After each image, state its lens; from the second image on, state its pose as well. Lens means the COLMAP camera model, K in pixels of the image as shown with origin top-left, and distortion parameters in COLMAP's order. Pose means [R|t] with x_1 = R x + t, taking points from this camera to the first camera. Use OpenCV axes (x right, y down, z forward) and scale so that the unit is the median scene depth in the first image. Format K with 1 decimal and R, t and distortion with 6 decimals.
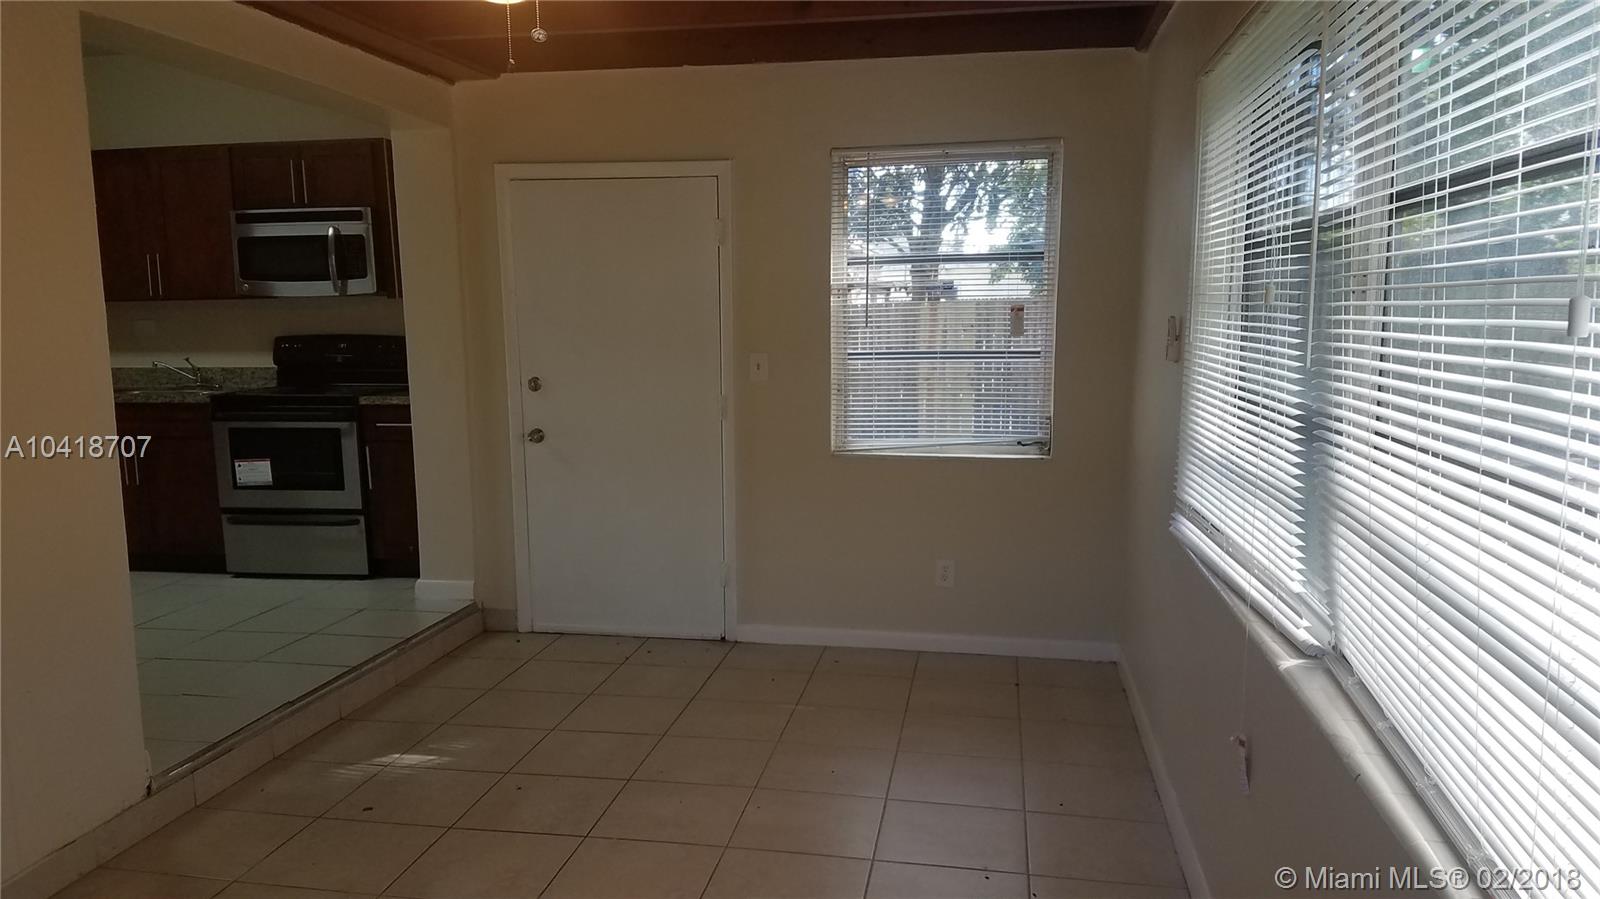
lens RADIAL K [[1243.8, 0, 762.3], [0, 1243.8, 452.1], [0, 0, 1]] dist [0.199372, -0.000428]
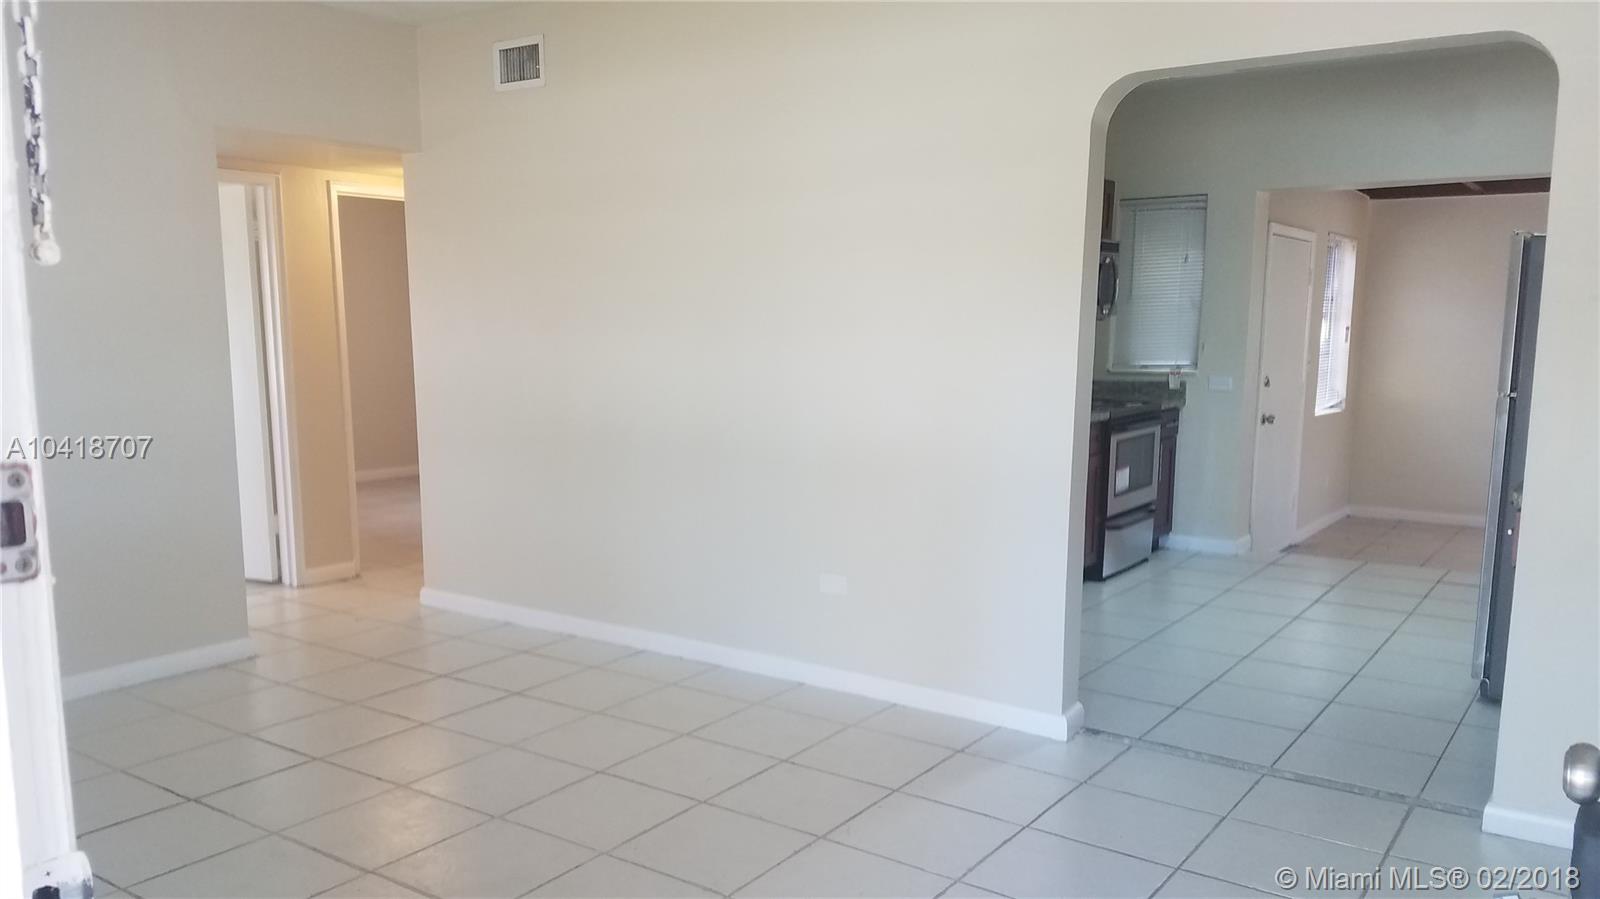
lens RADIAL K [[1243.8, 0, 762.3], [0, 1243.8, 452.1], [0, 0, 1]] dist [0.199372, -0.000428]
pose [[0.434523, -0.092846, 0.895863, -1.473447], [0.101673, 0.993371, 0.053637, -0.094741], [-0.894904, 0.067778, 0.441082, 0.792735]]
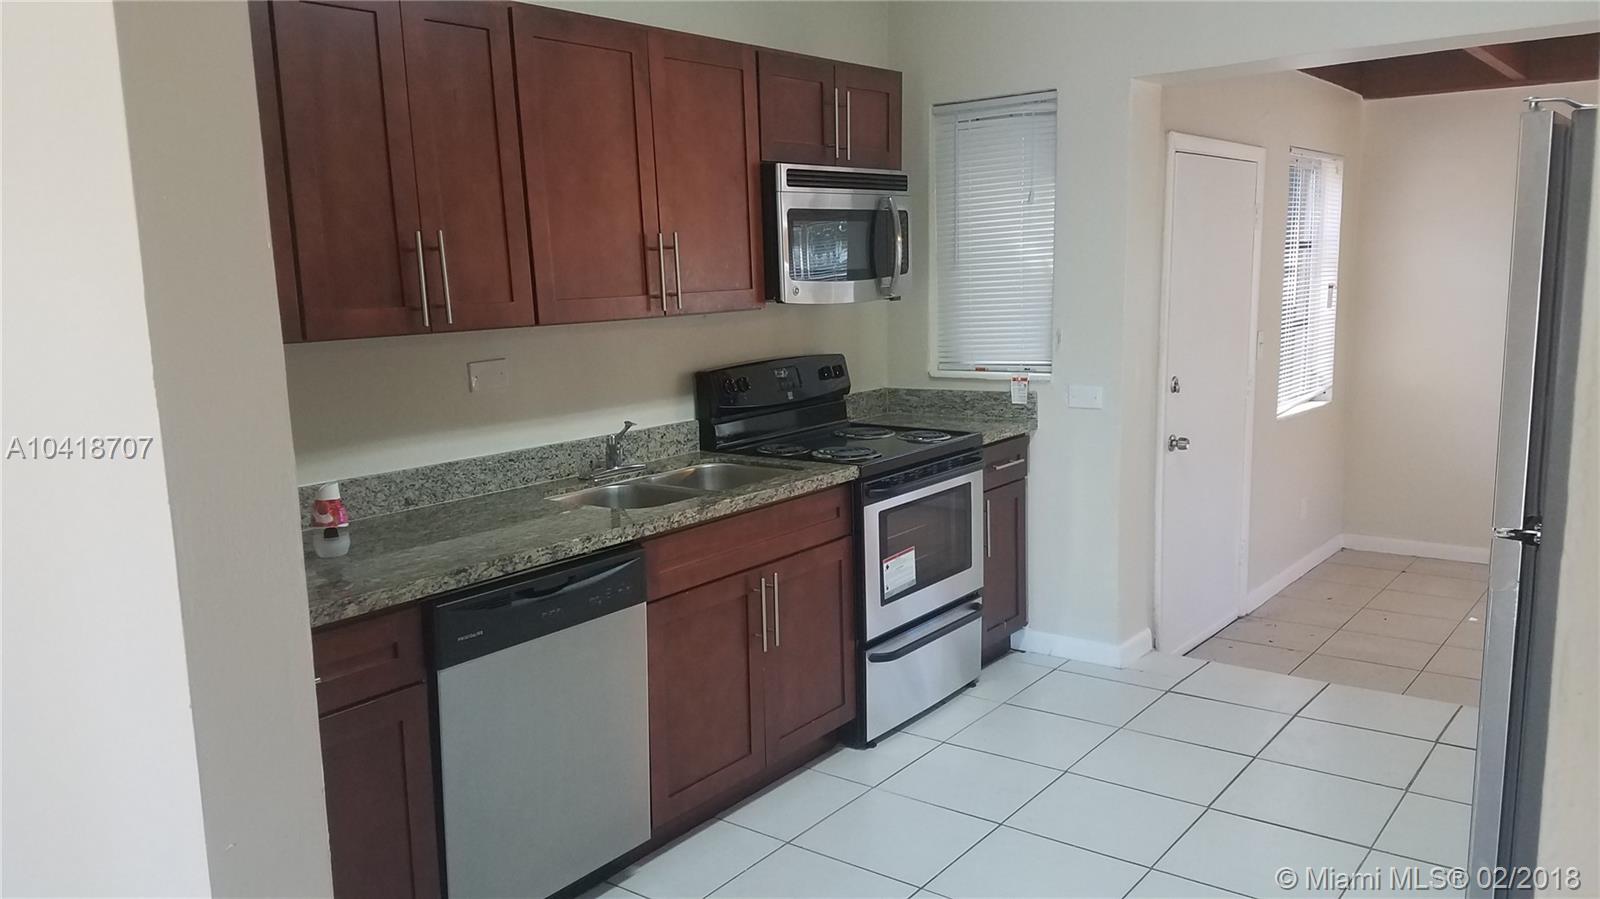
lens RADIAL K [[1243.8, 0, 762.3], [0, 1243.8, 452.1], [0, 0, 1]] dist [0.199372, -0.000428]
pose [[0.468962, -0.136251, 0.872645, -0.961398], [0.136375, 0.987351, 0.080873, -0.103451], [-0.872626, 0.081081, 0.481611, 0.745910]]
